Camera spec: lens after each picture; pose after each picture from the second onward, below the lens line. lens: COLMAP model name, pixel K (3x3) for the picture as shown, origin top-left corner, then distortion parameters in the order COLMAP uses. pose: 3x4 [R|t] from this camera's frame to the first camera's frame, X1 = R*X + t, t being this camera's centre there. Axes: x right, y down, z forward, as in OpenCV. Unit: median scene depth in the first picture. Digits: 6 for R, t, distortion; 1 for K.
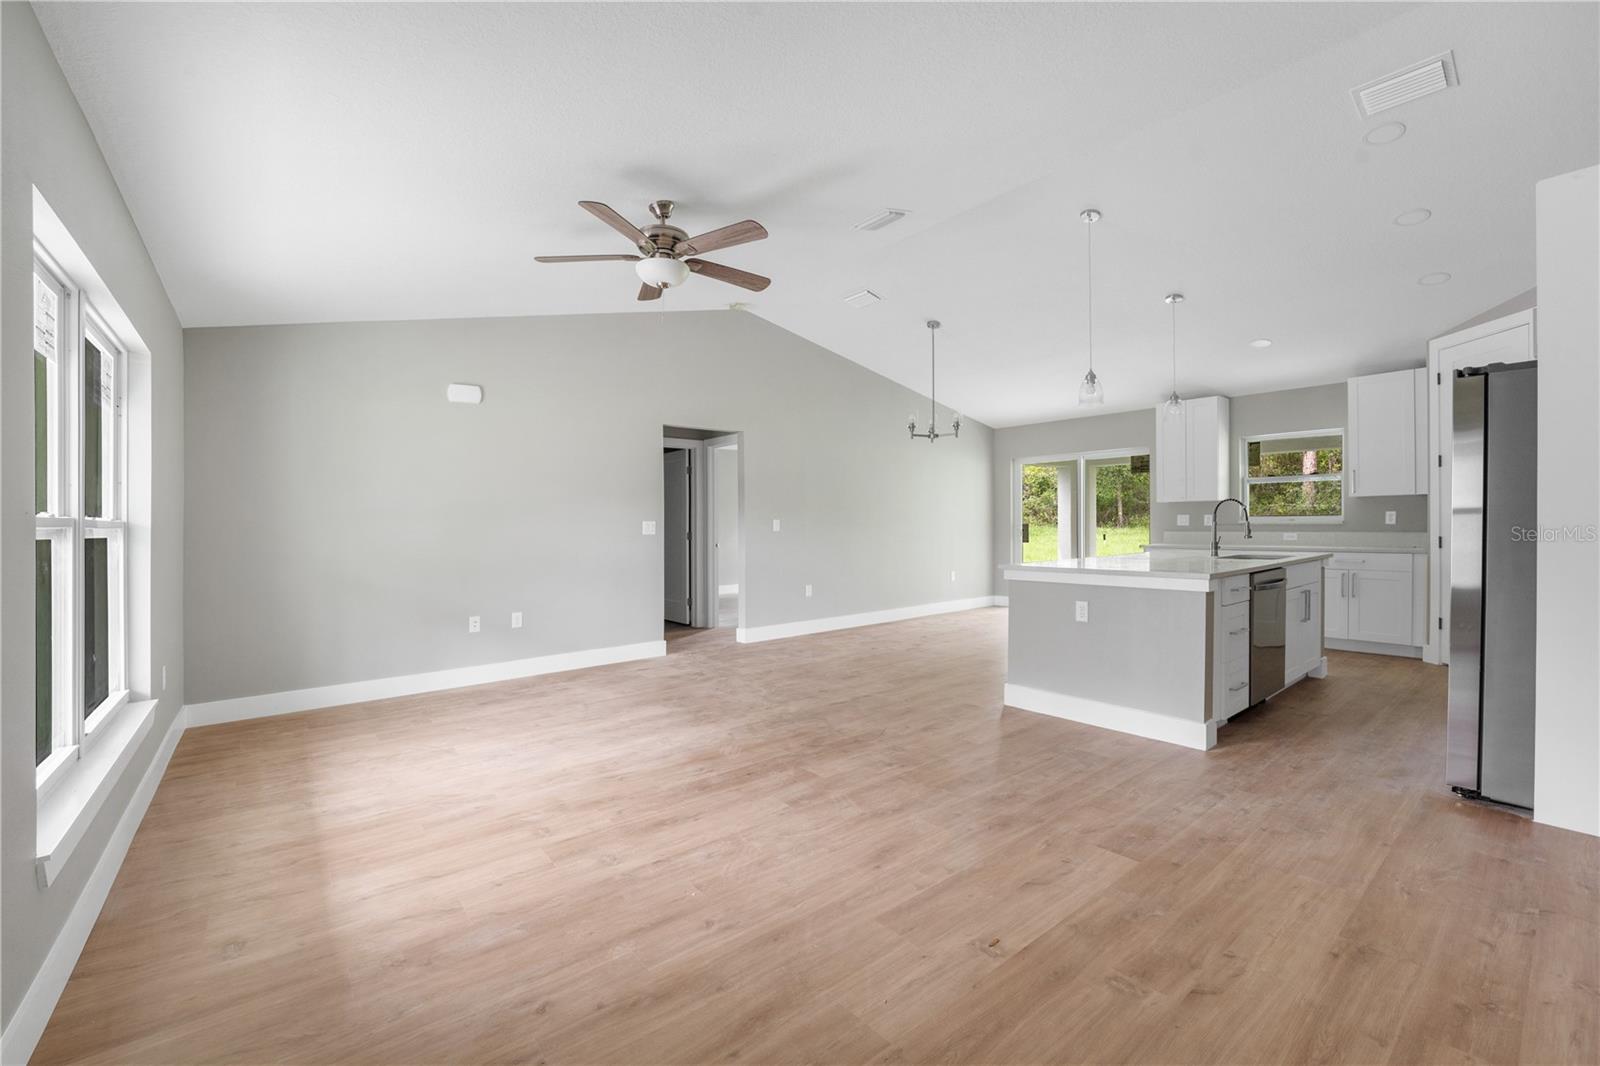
lens RADIAL K [[655.0, 0, 804.2], [0, 655.0, 525.7], [0, 0, 1]] dist [-0.024152, -0.000026]
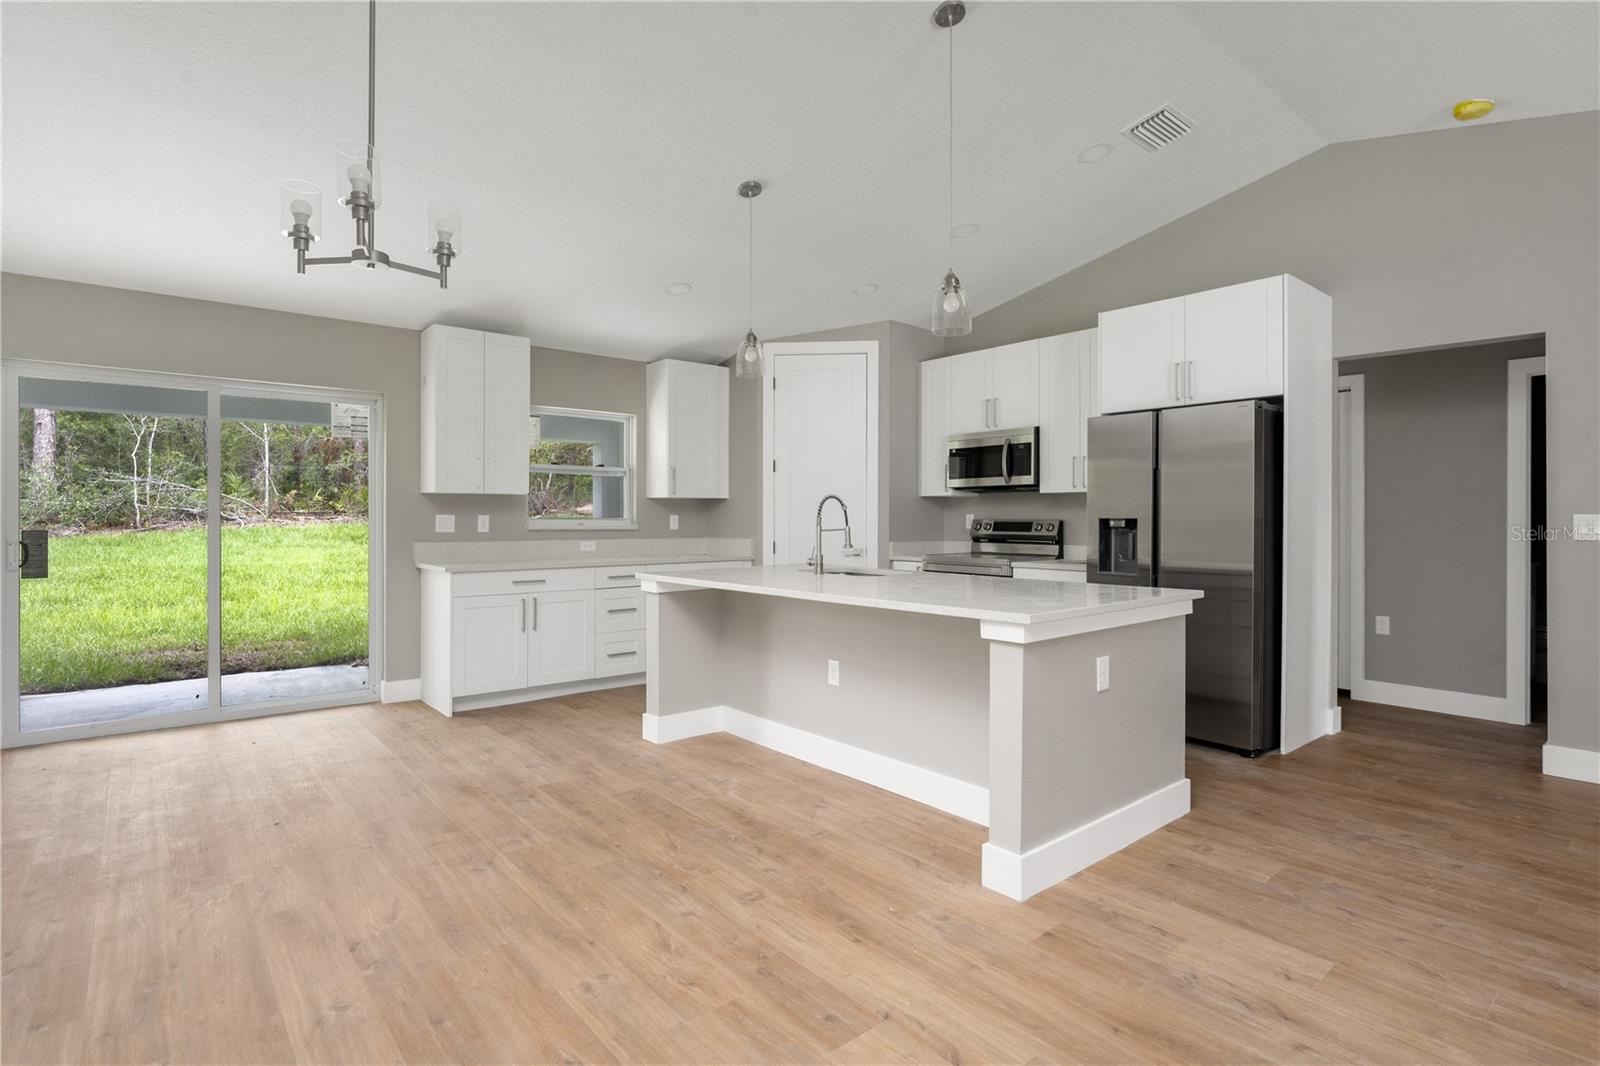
lens RADIAL K [[786.8, 0, 796.5], [0, 786.8, 517.3], [0, 0, 1]] dist [-0.004274, -0.000761]
pose [[-0.005926, 0.012011, 0.999910, -0.394384], [0.003747, 0.999921, -0.011989, -0.010647], [-0.999975, 0.003676, -0.005971, 1.614956]]
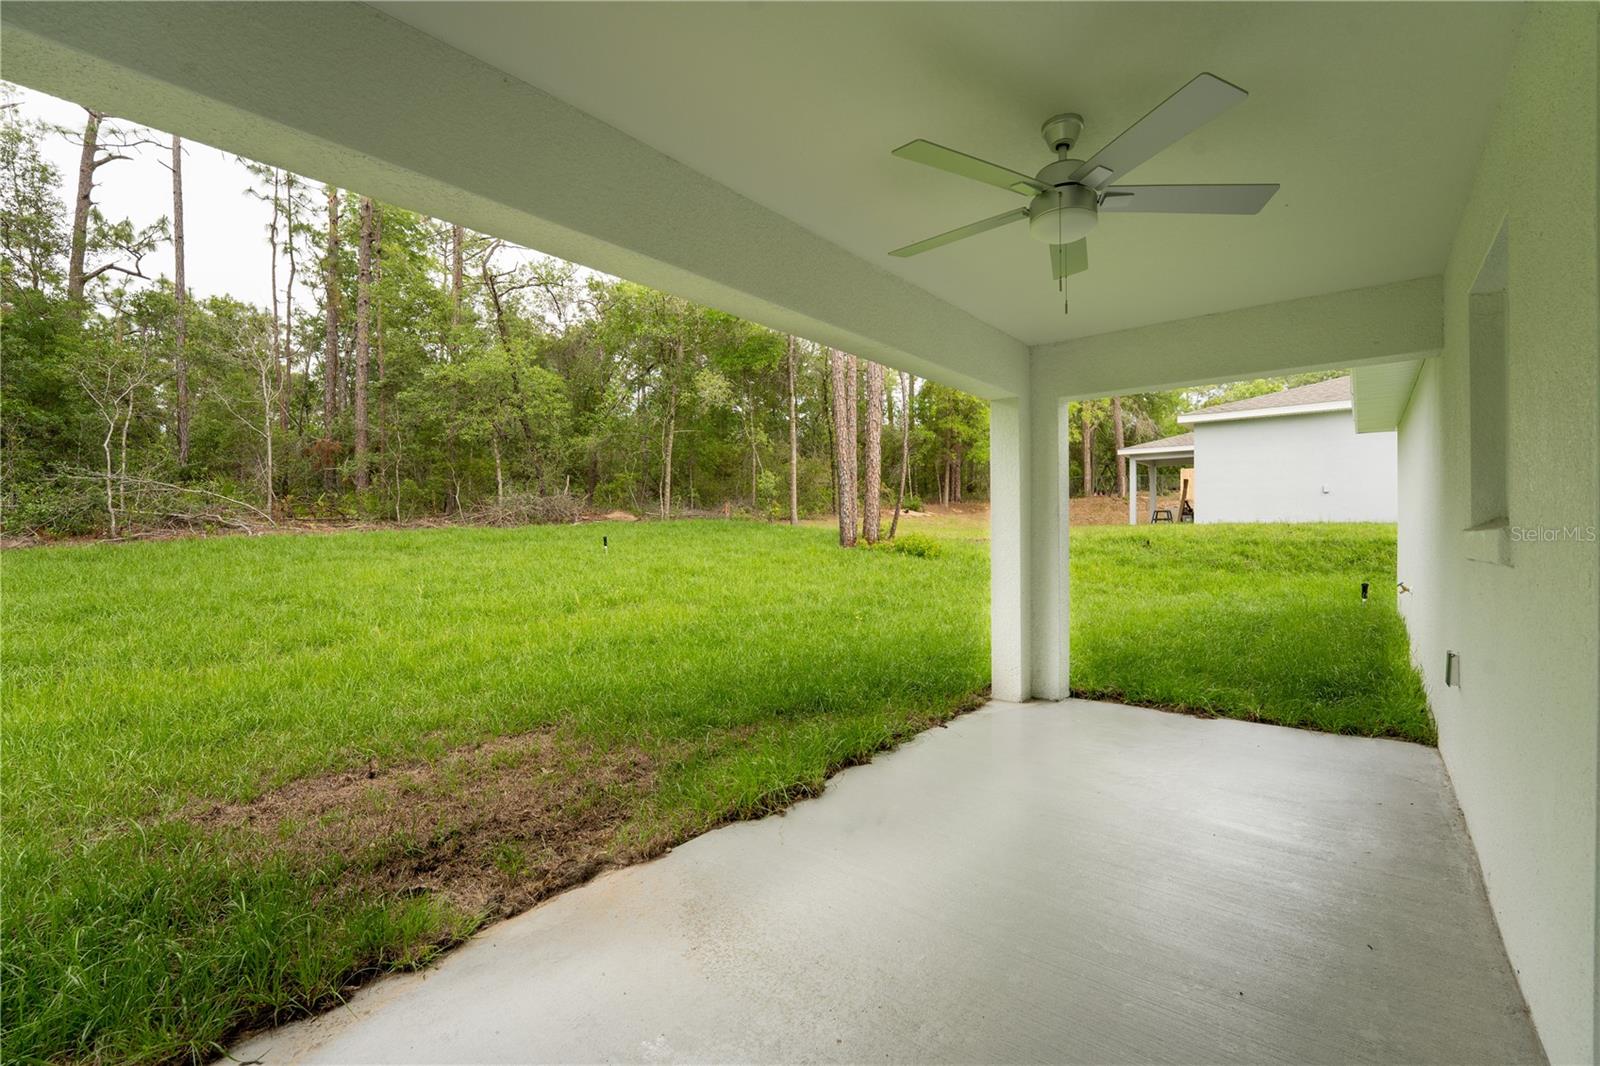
lens RADIAL K [[657.7, 0, 800.0], [0, 657.7, 533.0], [0, 0, 1]] dist [-0.020966, 0.000367]
pose [[-0.161033, 0.001817, 0.986947, 1.154435], [0.008083, 0.999967, -0.000522, -0.010760], [-0.986916, 0.007894, -0.161043, 3.175728]]
